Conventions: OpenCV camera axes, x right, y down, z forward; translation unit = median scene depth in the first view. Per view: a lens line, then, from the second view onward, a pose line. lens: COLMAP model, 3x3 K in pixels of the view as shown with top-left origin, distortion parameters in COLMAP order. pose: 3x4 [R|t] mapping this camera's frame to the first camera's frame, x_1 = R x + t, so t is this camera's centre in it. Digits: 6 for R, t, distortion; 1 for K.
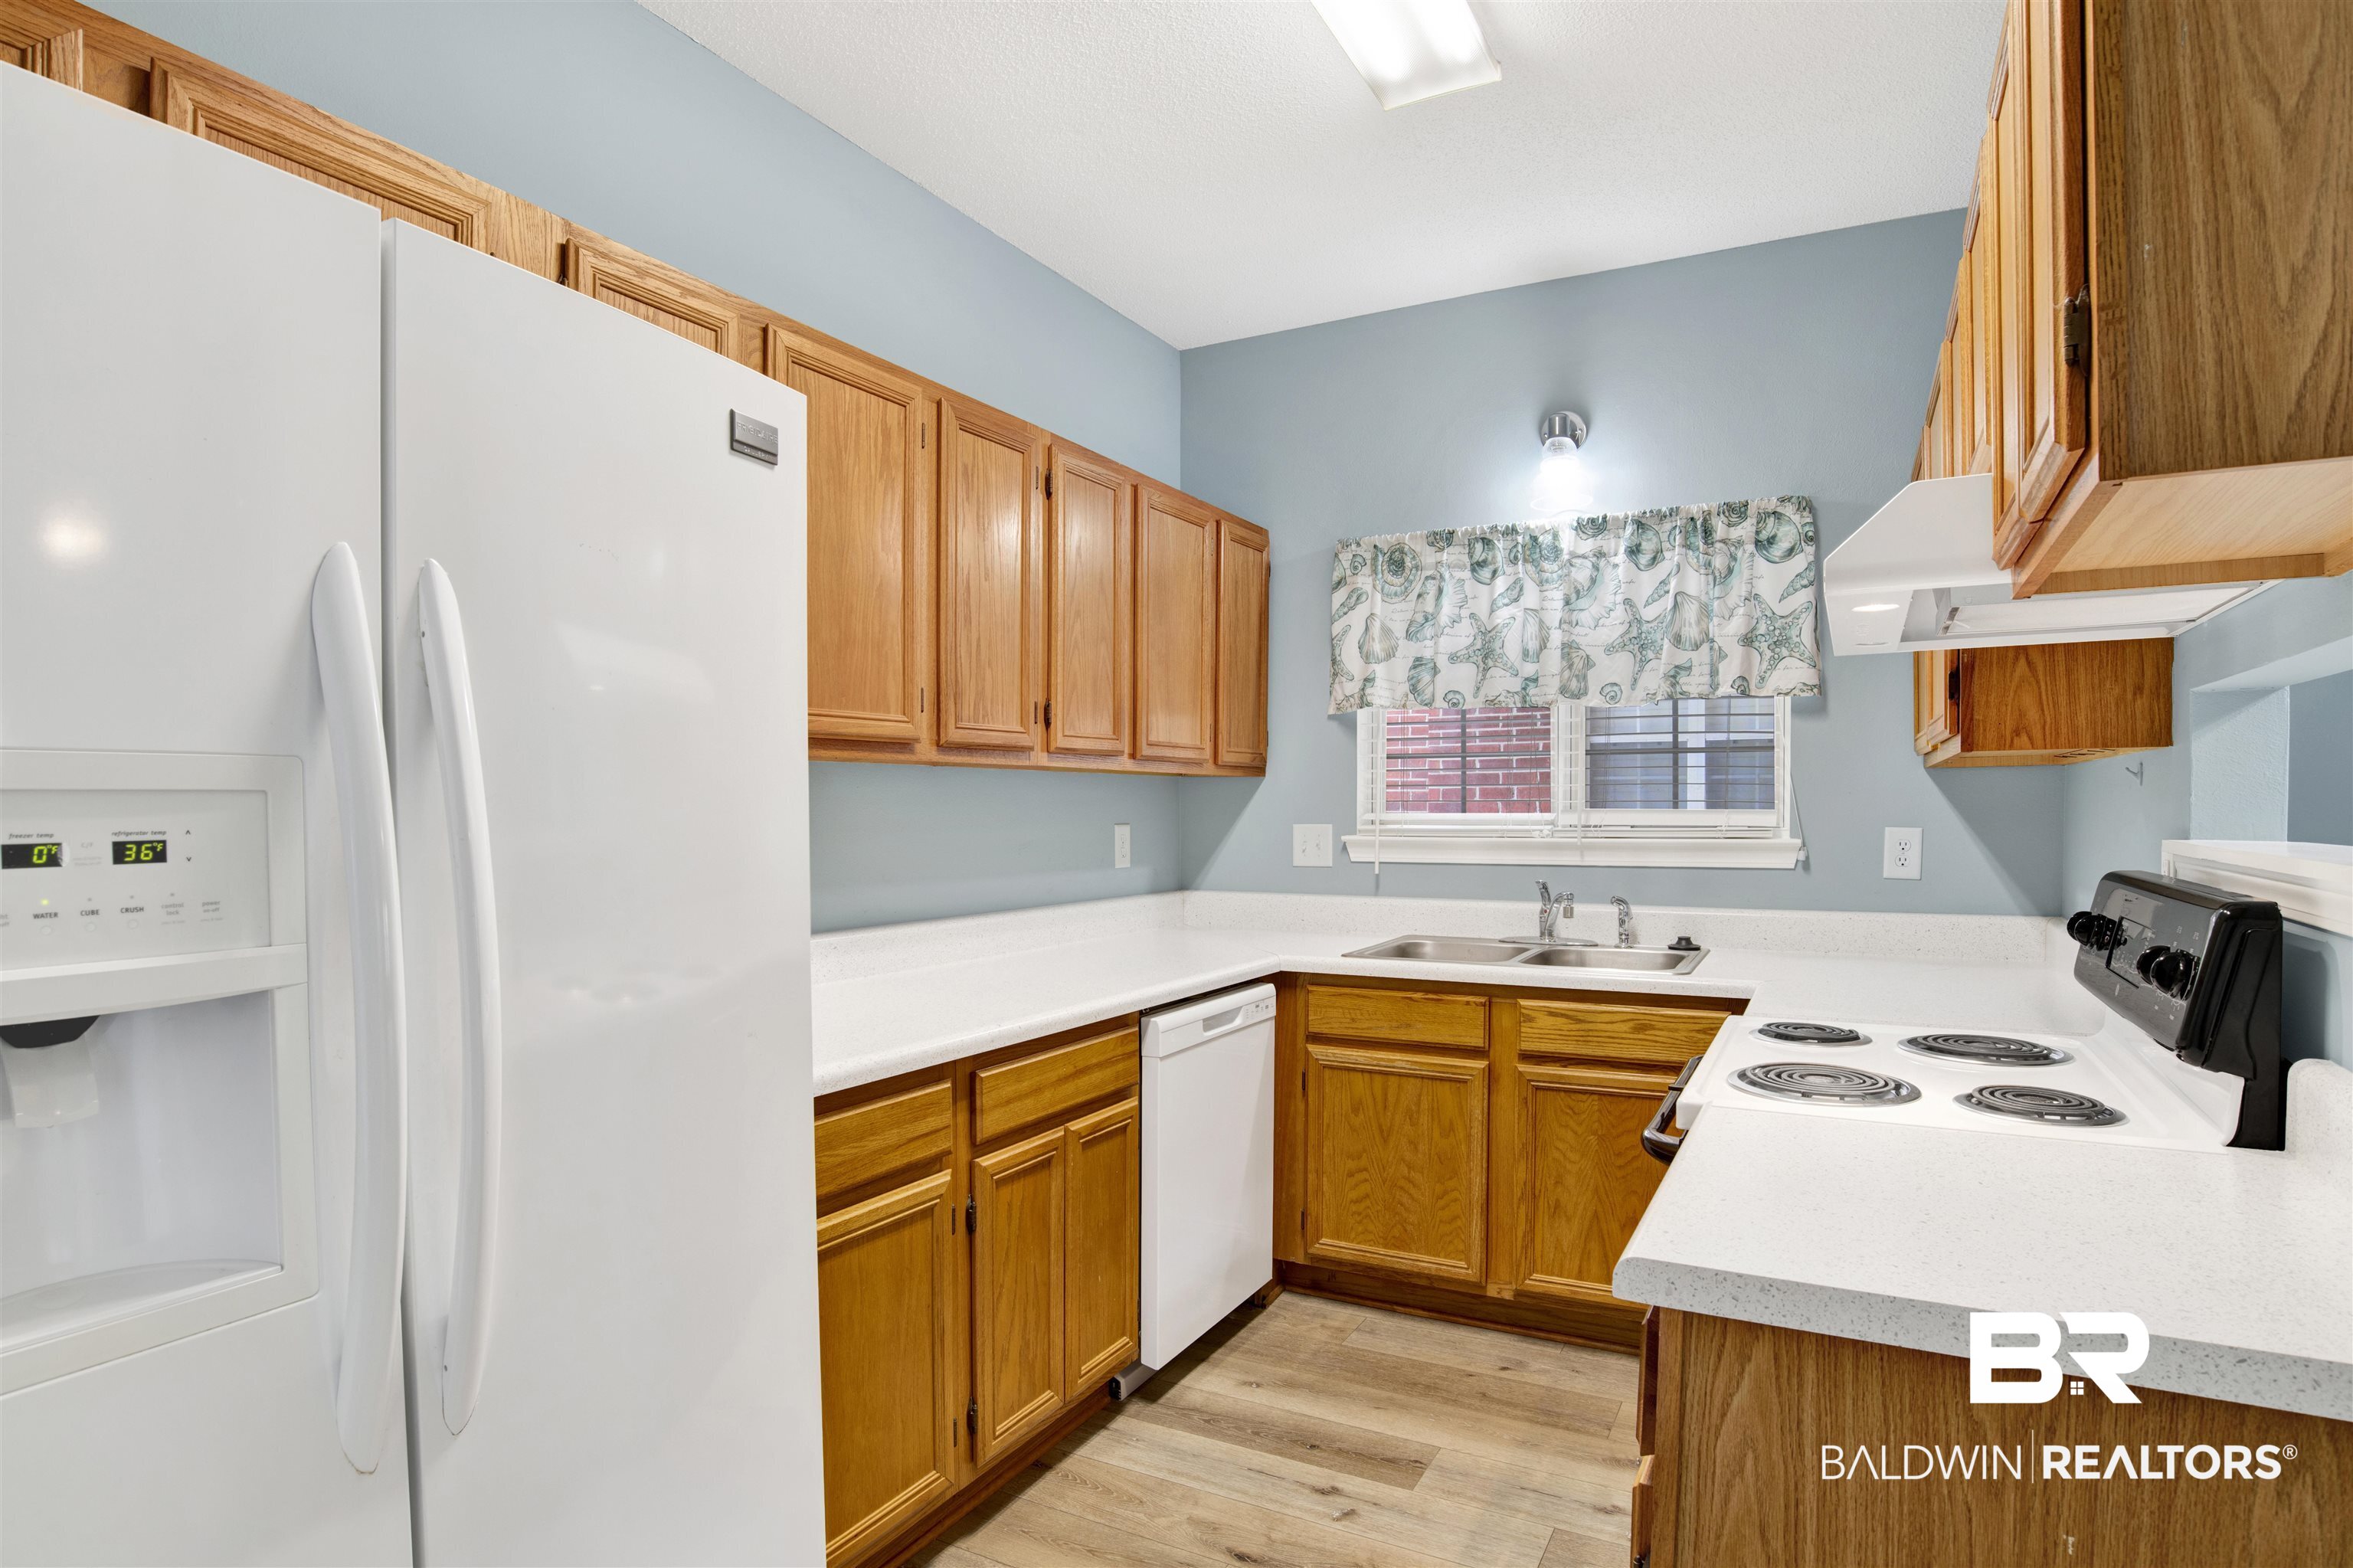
lens RADIAL K [[1244.6, 0, 1179.8], [0, 1244.6, 795.7], [0, 0, 1]] dist [-0.067789, 0.020568]
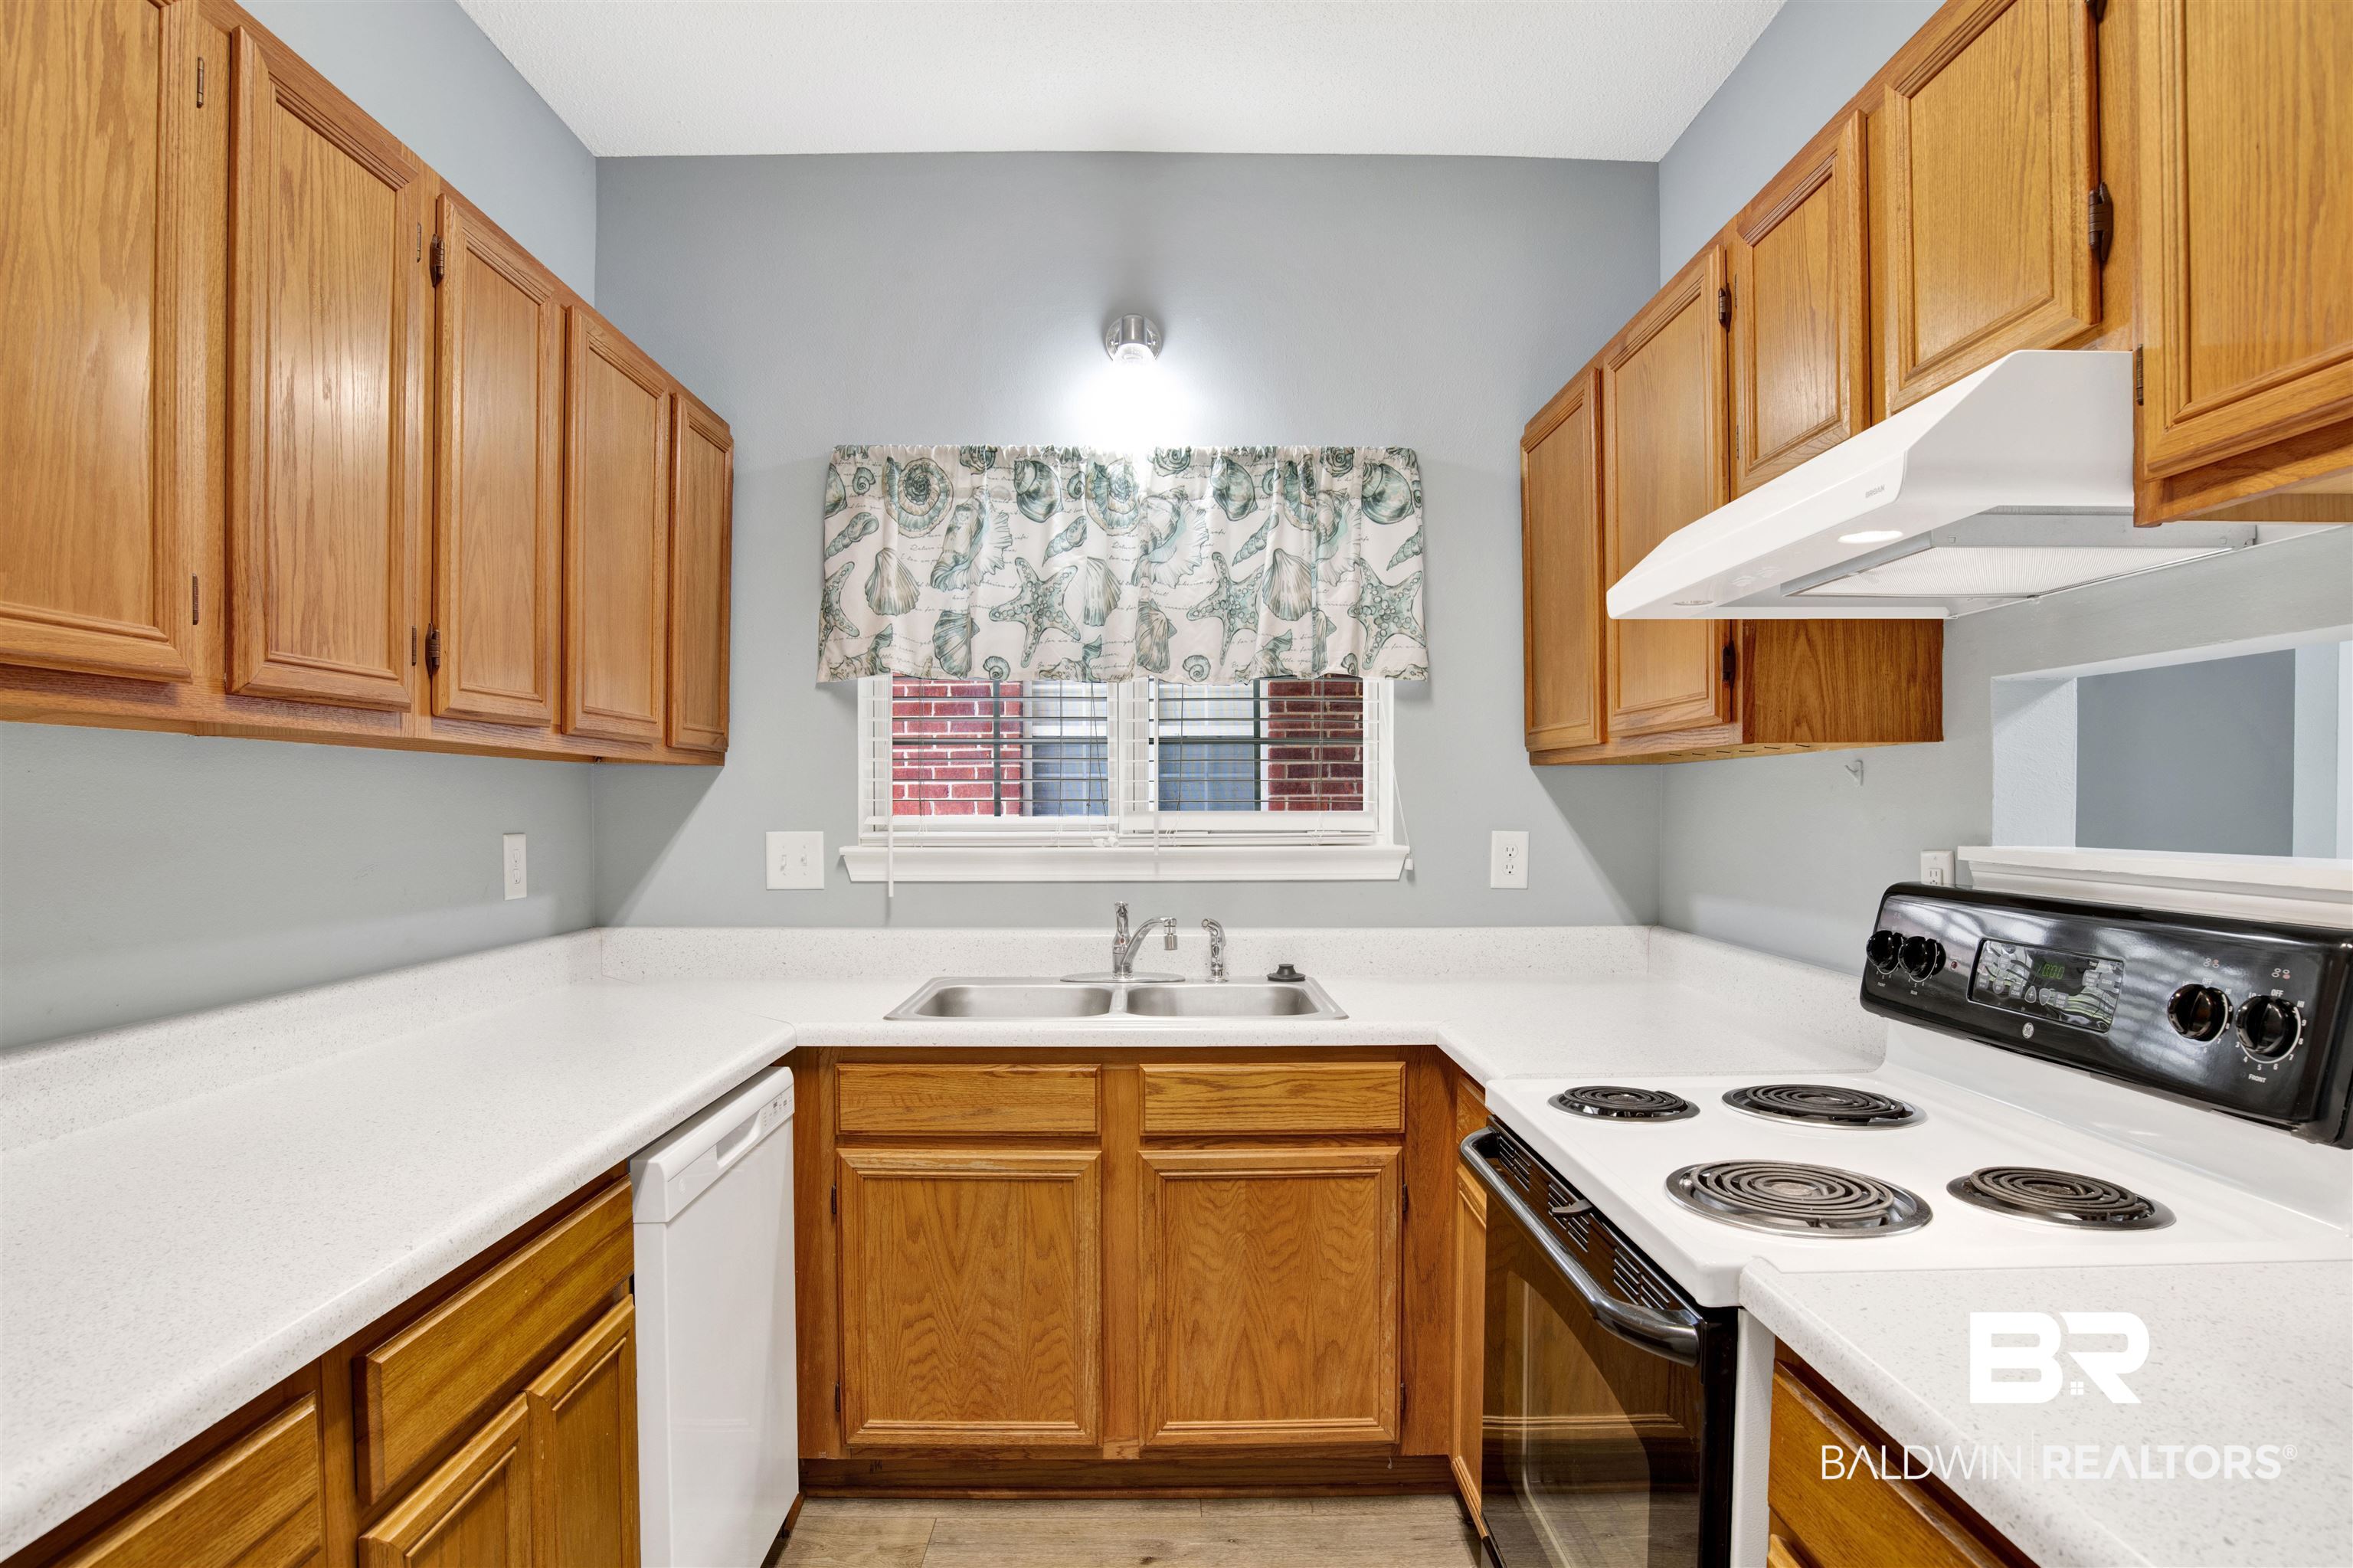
lens RADIAL K [[1295.6, 0, 1166.3], [0, 1295.6, 818.8], [0, 0, 1]] dist [-0.062727, 0.015978]
pose [[0.876372, -0.004727, 0.481611, -0.086164], [-0.004277, 0.999836, 0.017595, 0.001336], [-0.481615, -0.017480, 0.876209, 0.289633]]
